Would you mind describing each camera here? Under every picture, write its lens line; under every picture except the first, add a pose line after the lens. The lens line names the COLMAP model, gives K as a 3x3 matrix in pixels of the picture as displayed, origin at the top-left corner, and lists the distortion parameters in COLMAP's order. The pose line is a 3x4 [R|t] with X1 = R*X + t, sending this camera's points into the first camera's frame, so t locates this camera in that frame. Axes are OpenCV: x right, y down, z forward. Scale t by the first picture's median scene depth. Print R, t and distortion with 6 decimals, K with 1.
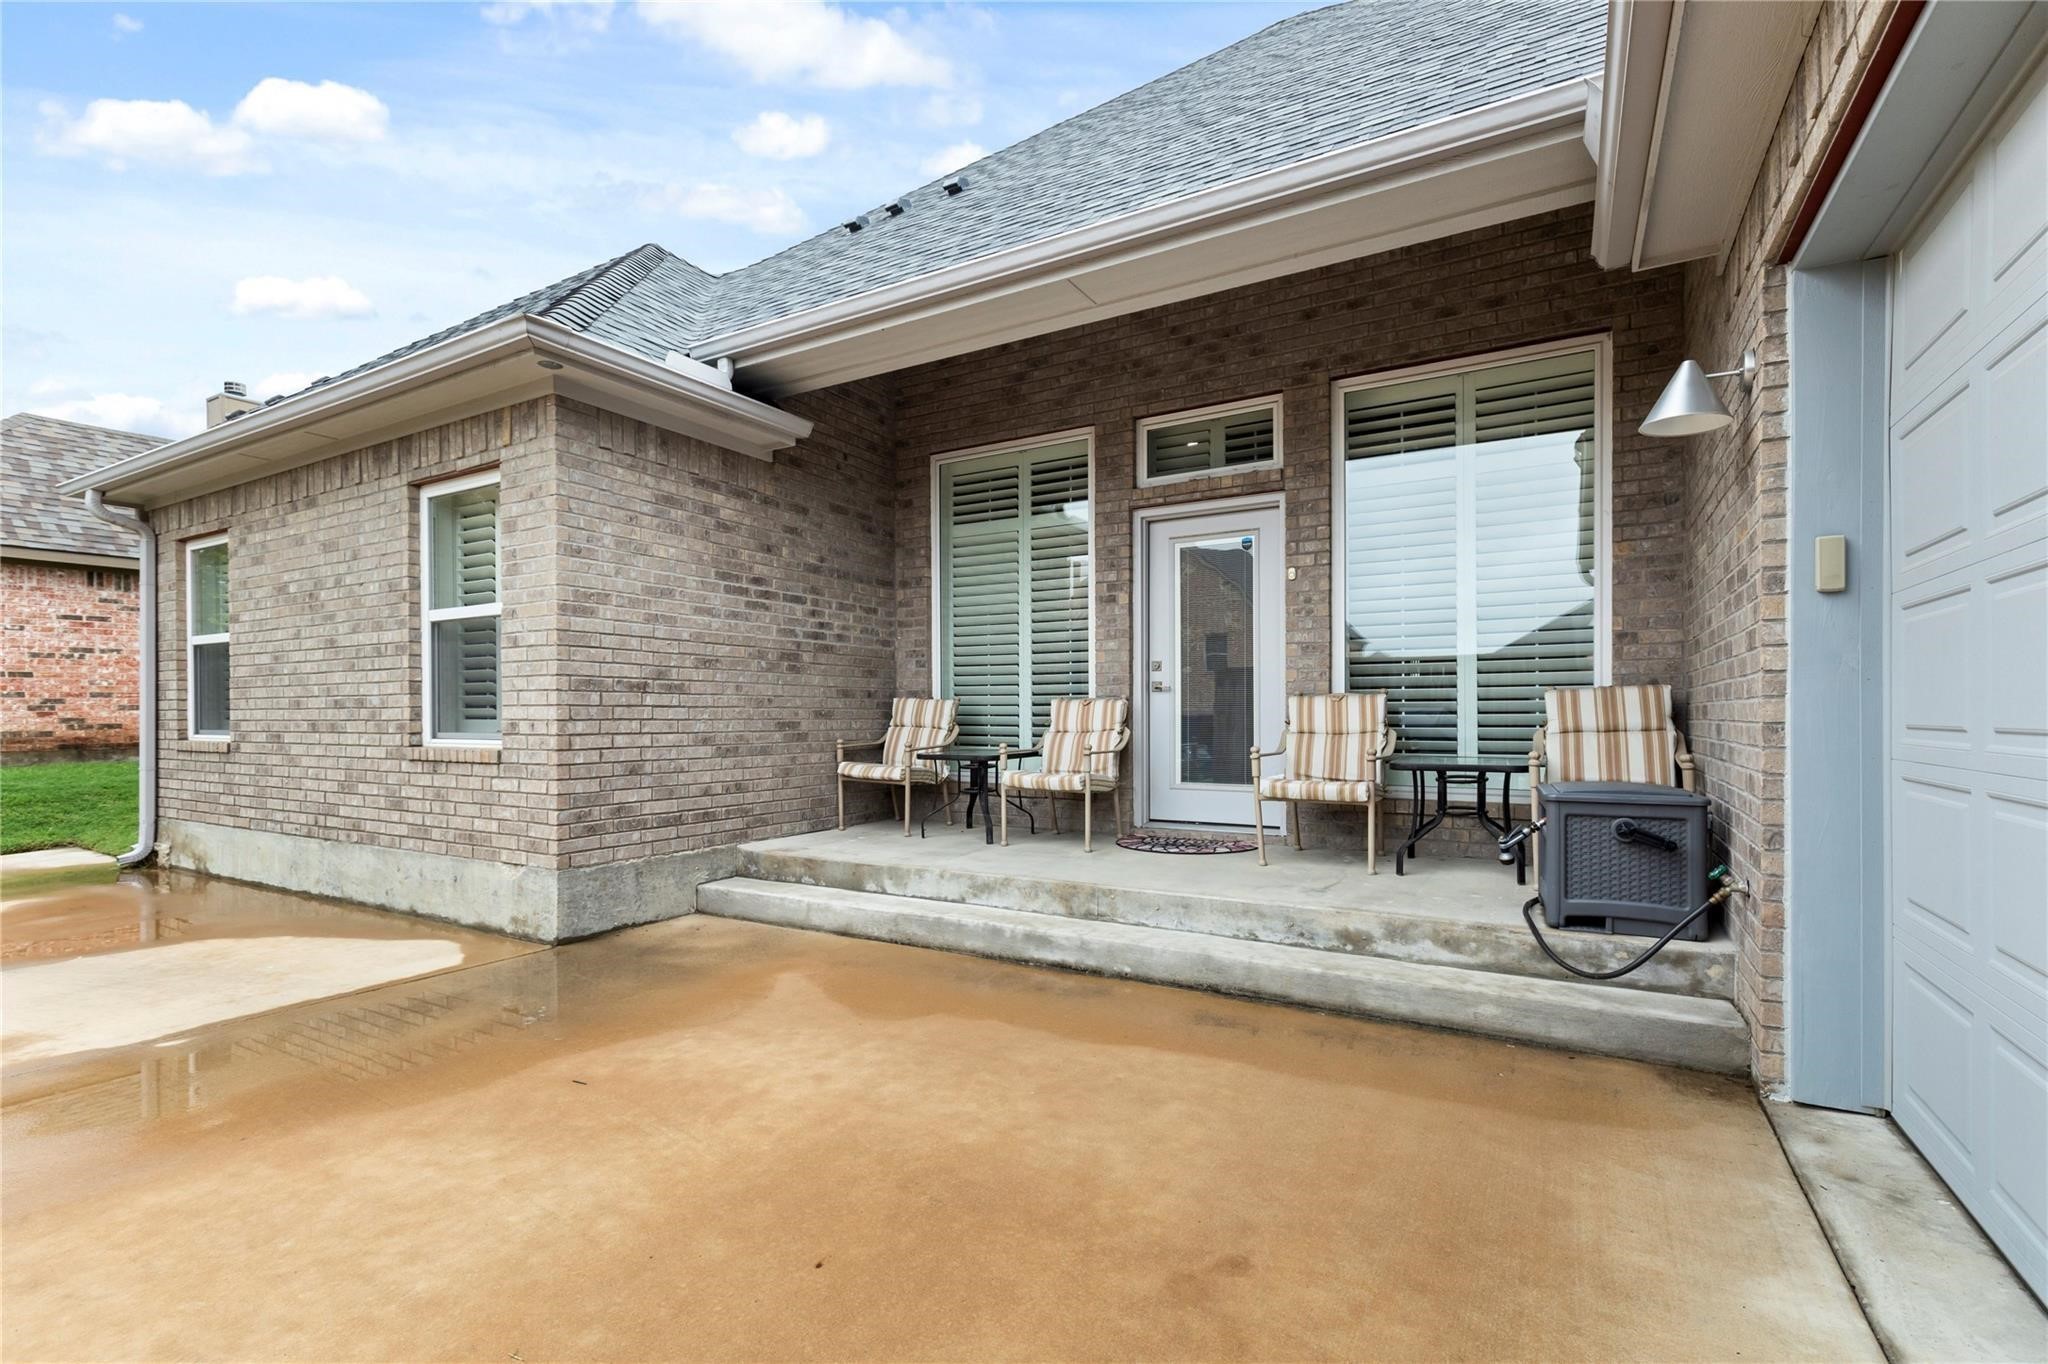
lens RADIAL K [[929.5, 0, 1020.7], [0, 929.5, 701.2], [0, 0, 1]] dist [-0.003026, -0.000687]
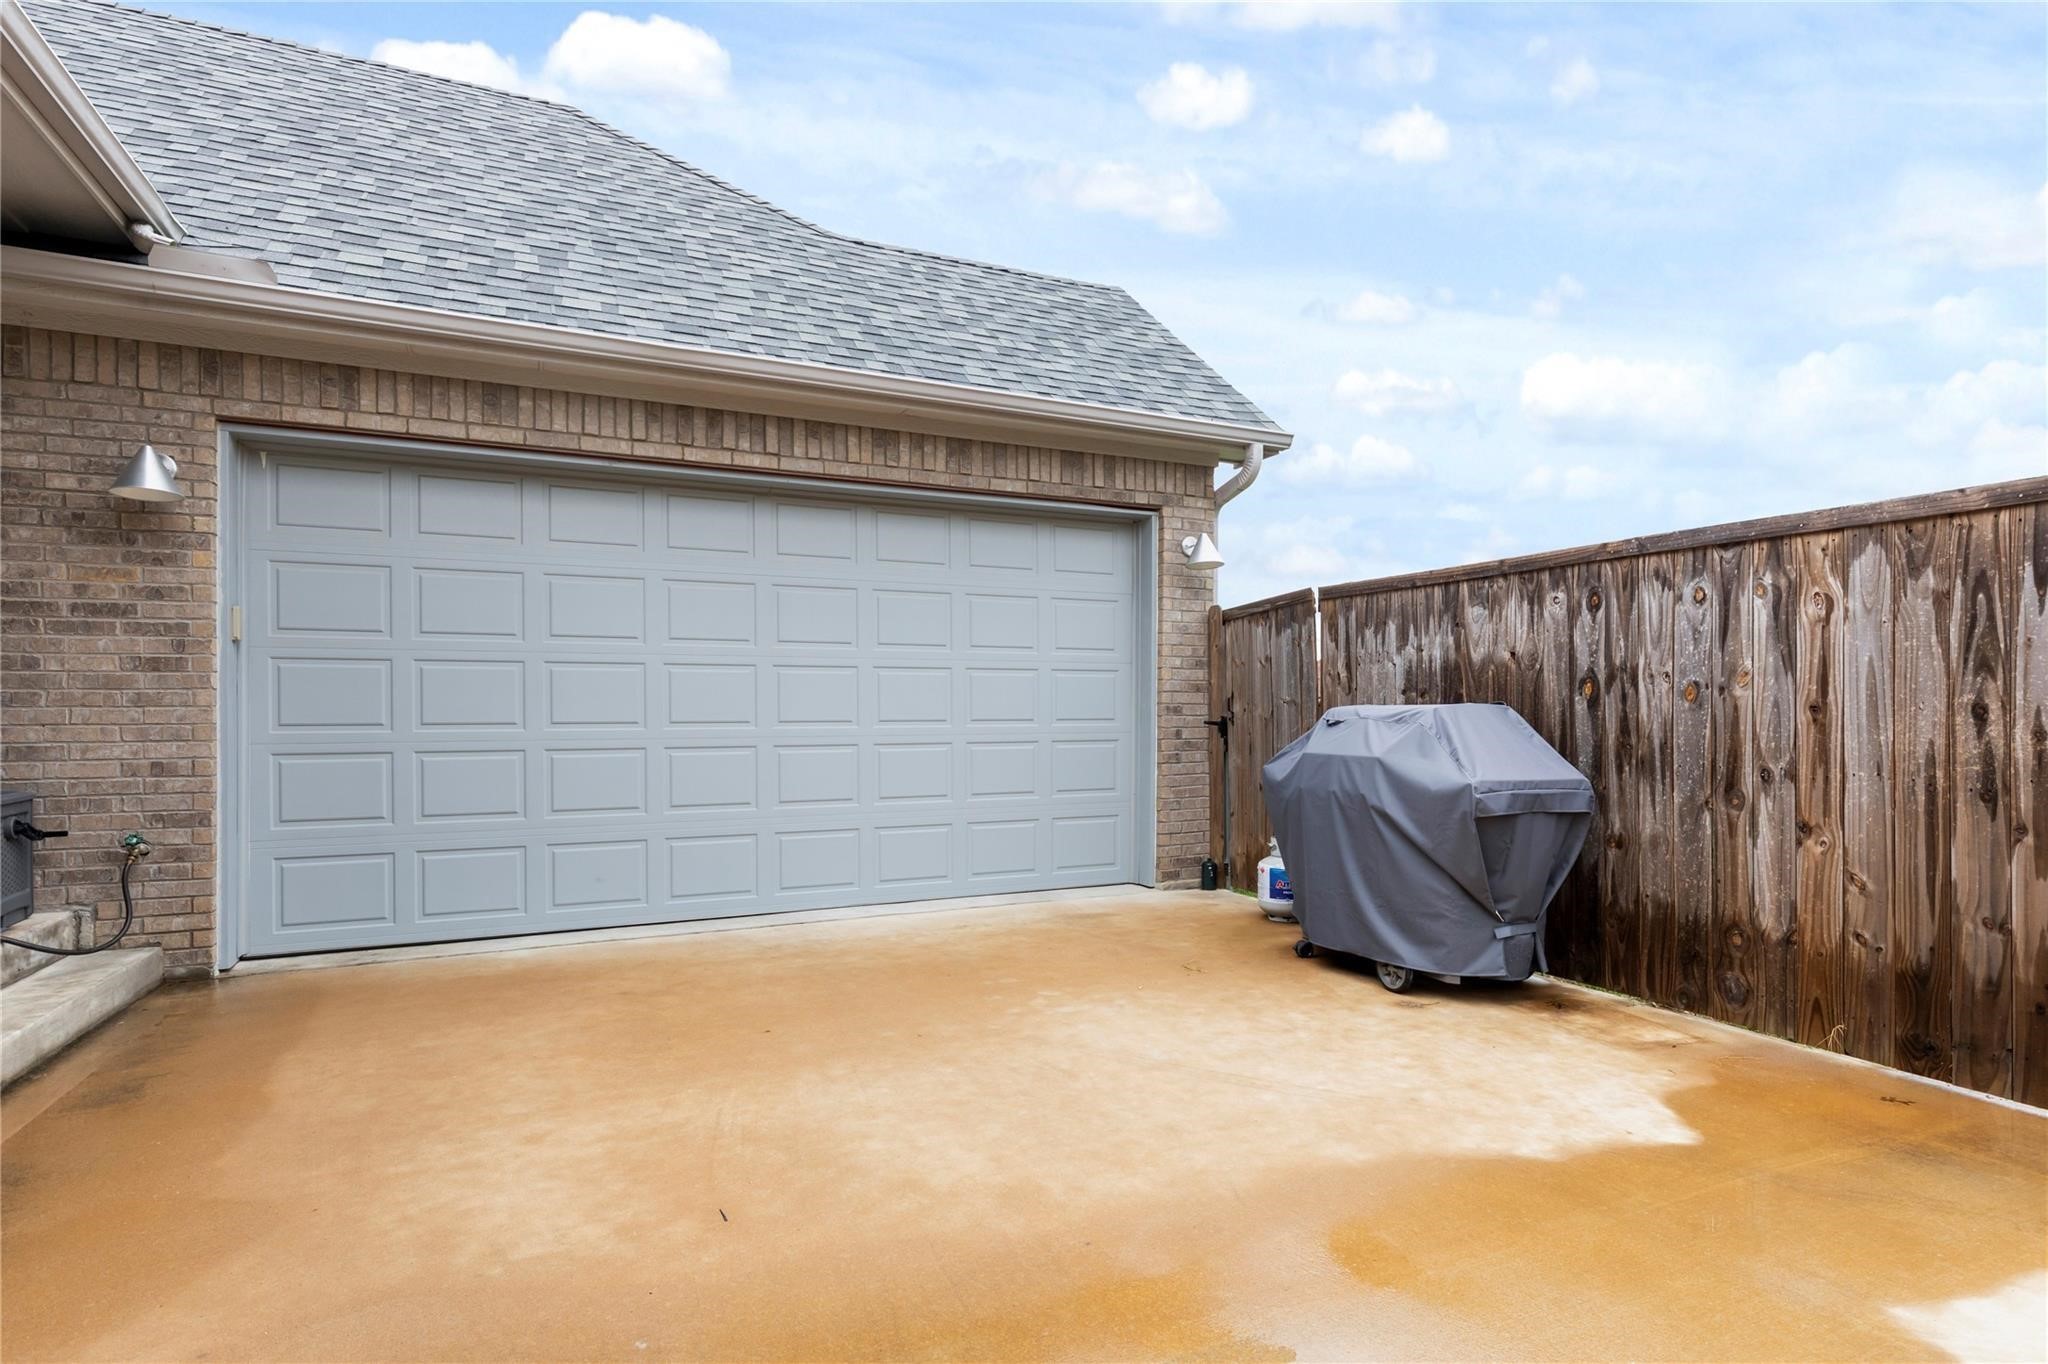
lens RADIAL K [[1071.0, 0, 1024.0], [0, 1071.0, 695.9], [0, 0, 1]] dist [-0.000563, 0.000125]
pose [[-0.821461, 0.013984, 0.570093, -1.329227], [-0.002390, 0.999606, -0.027963, 0.028410], [-0.570260, -0.024333, -0.821104, 1.802065]]
